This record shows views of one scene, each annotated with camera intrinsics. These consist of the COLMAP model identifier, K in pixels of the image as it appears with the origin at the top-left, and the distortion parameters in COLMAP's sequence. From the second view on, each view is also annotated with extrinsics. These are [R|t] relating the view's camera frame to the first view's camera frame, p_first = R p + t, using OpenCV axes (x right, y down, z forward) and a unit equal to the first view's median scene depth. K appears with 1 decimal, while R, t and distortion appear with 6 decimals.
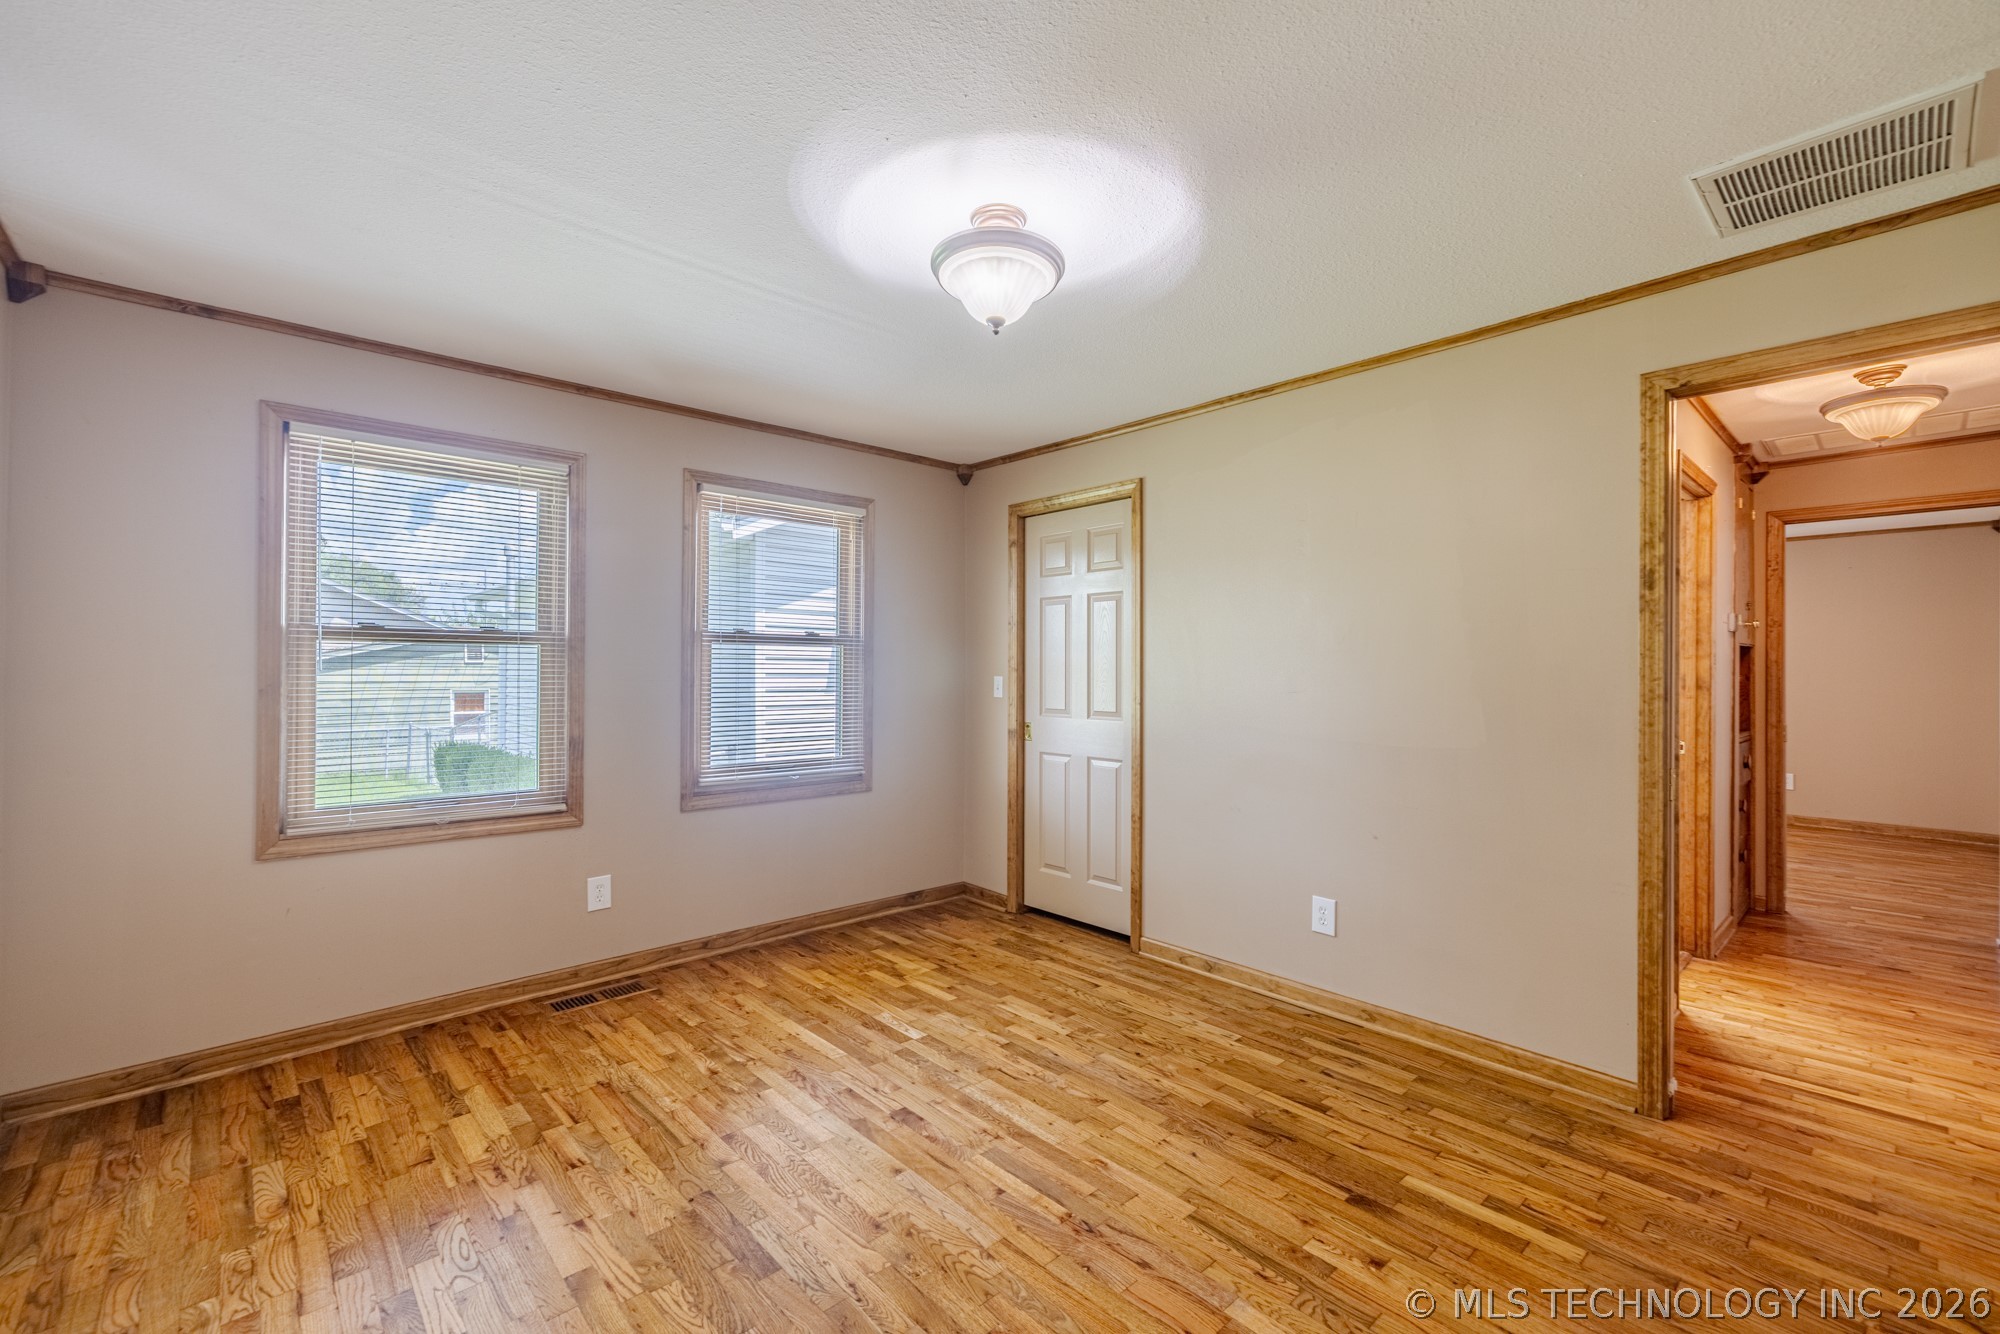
lens RADIAL K [[841.3, 0, 966.7], [0, 841.3, 657.7], [0, 0, 1]] dist [0.000003, 0.000831]
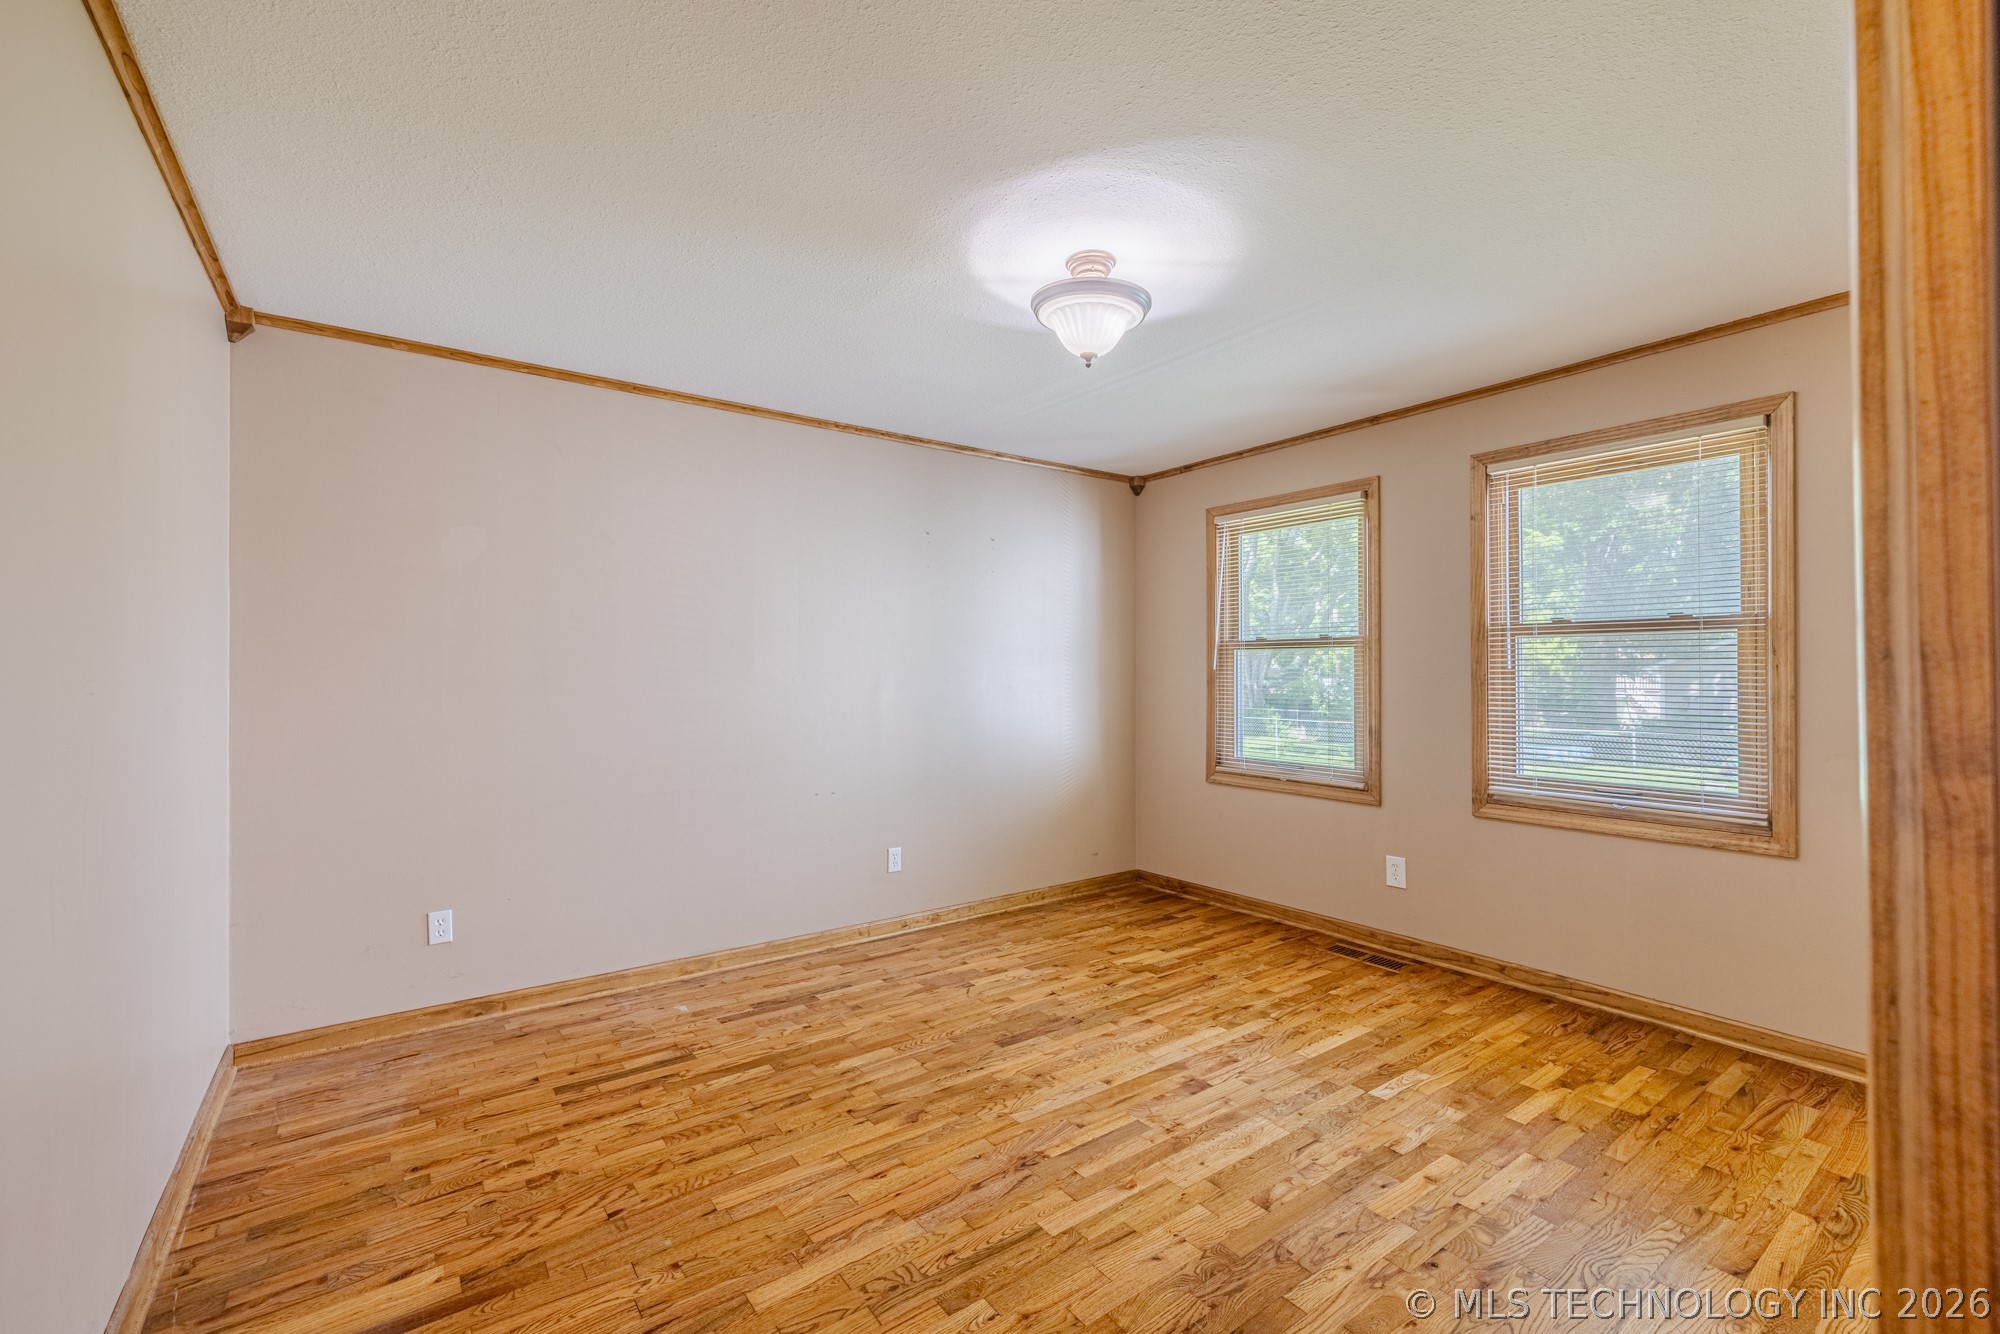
lens RADIAL K [[841.3, 0, 1007.7], [0, 841.3, 676.7], [0, 0, 1]] dist [0.000003, 0.000831]
pose [[-0.083950, 0.003168, -0.996465, 0.816657], [0.017349, 0.999848, 0.001718, 0.018146], [0.996319, -0.017143, -0.083992, 0.700371]]
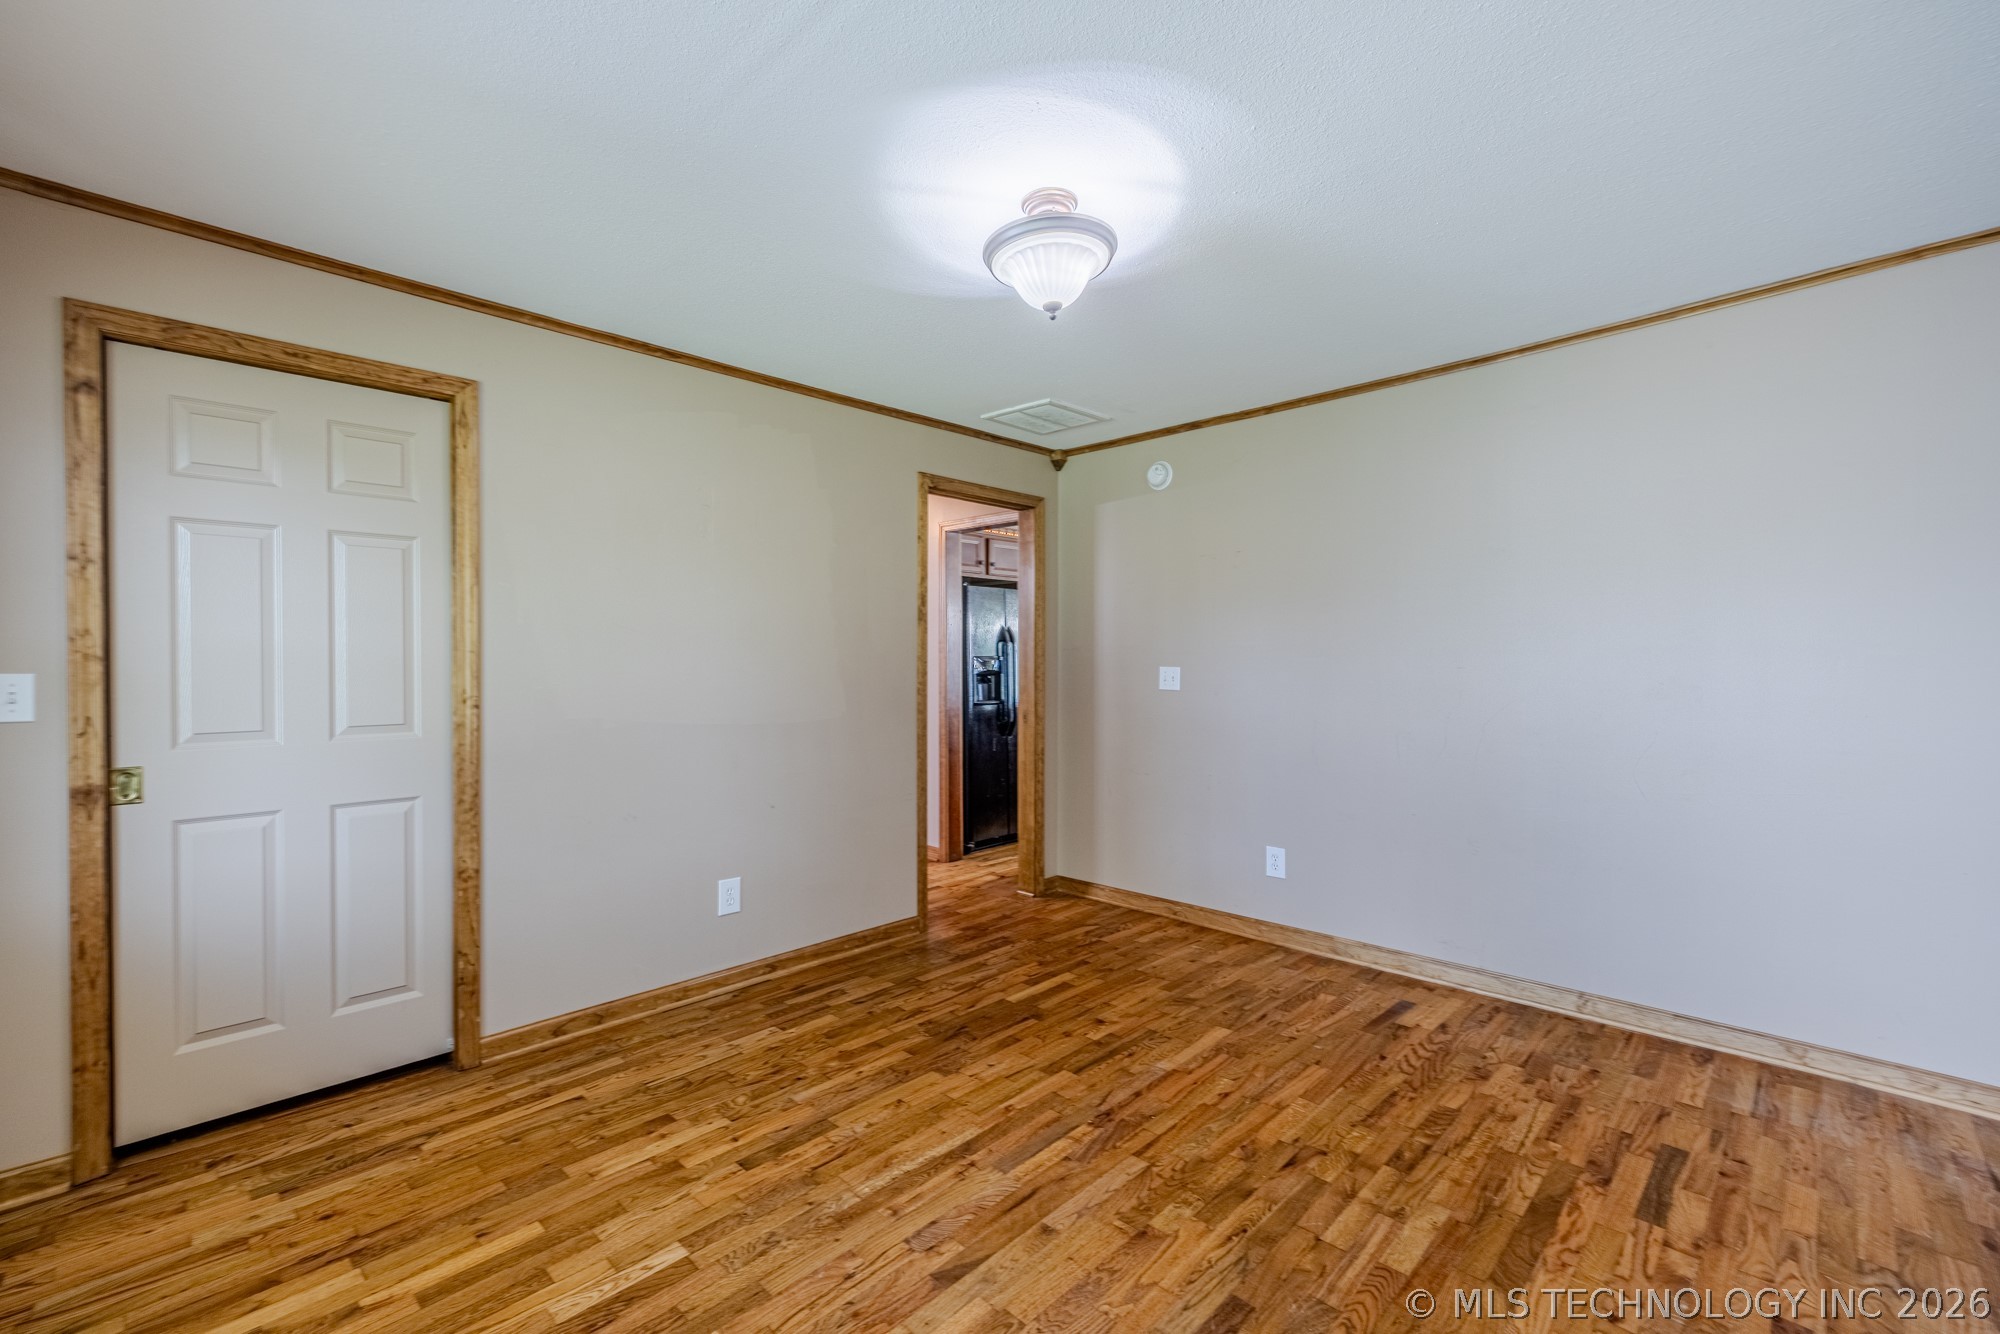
lens RADIAL K [[841.3, 0, 1011.1], [0, 841.3, 661.1], [0, 0, 1]] dist [0.000003, 0.000831]
pose [[-0.084888, -0.000355, 0.996390, -0.686081], [-0.010818, 0.999941, -0.000565, 0.015361], [-0.996332, -0.010827, -0.084887, 0.808199]]
